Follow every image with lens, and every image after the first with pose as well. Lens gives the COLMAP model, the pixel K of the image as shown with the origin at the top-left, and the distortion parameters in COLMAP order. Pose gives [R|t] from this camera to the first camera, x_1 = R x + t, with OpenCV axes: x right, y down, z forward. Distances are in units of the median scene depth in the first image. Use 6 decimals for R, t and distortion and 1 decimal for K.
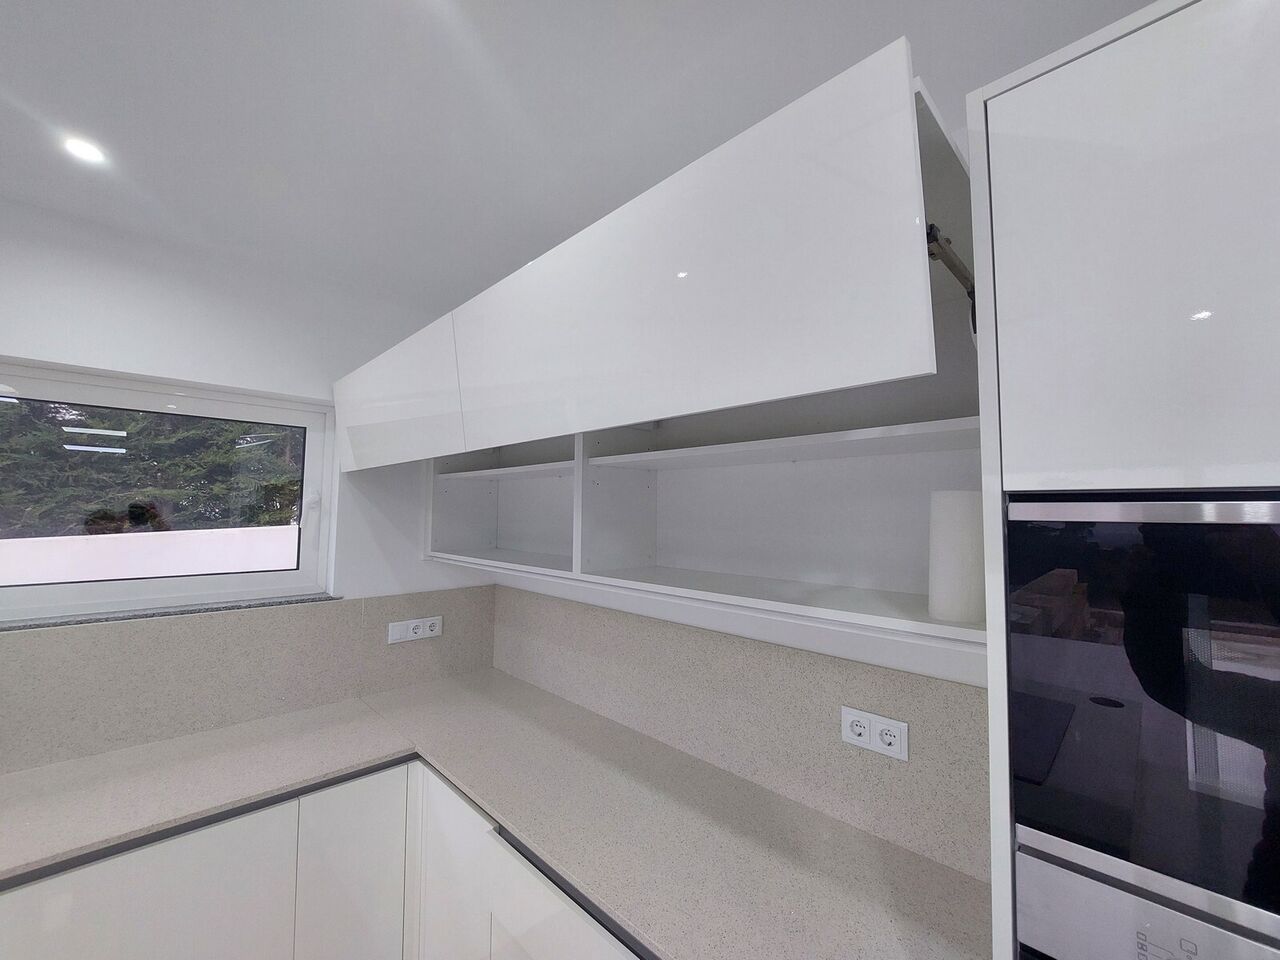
lens RADIAL K [[514.5, 0, 647.8], [0, 514.5, 477.2], [0, 0, 1]] dist [-0.016027, 0.000076]
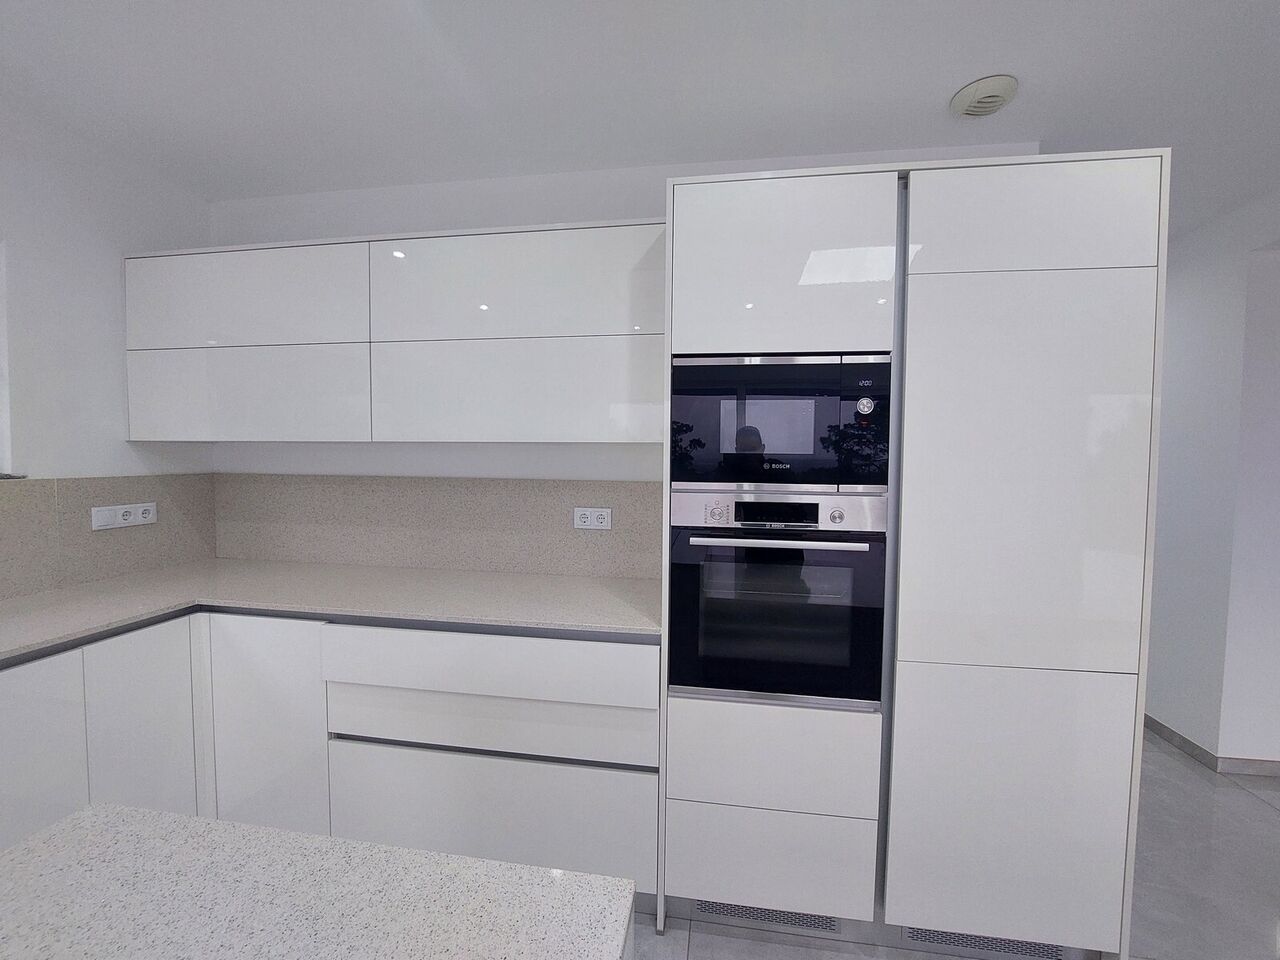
lens RADIAL K [[514.5, 0, 647.8], [0, 514.5, 477.2], [0, 0, 1]] dist [-0.016027, 0.000076]
pose [[0.806608, -0.026965, 0.590471, -0.255009], [-0.042017, 0.993816, 0.102780, 0.107132], [-0.589591, -0.107713, 0.800487, -0.285129]]
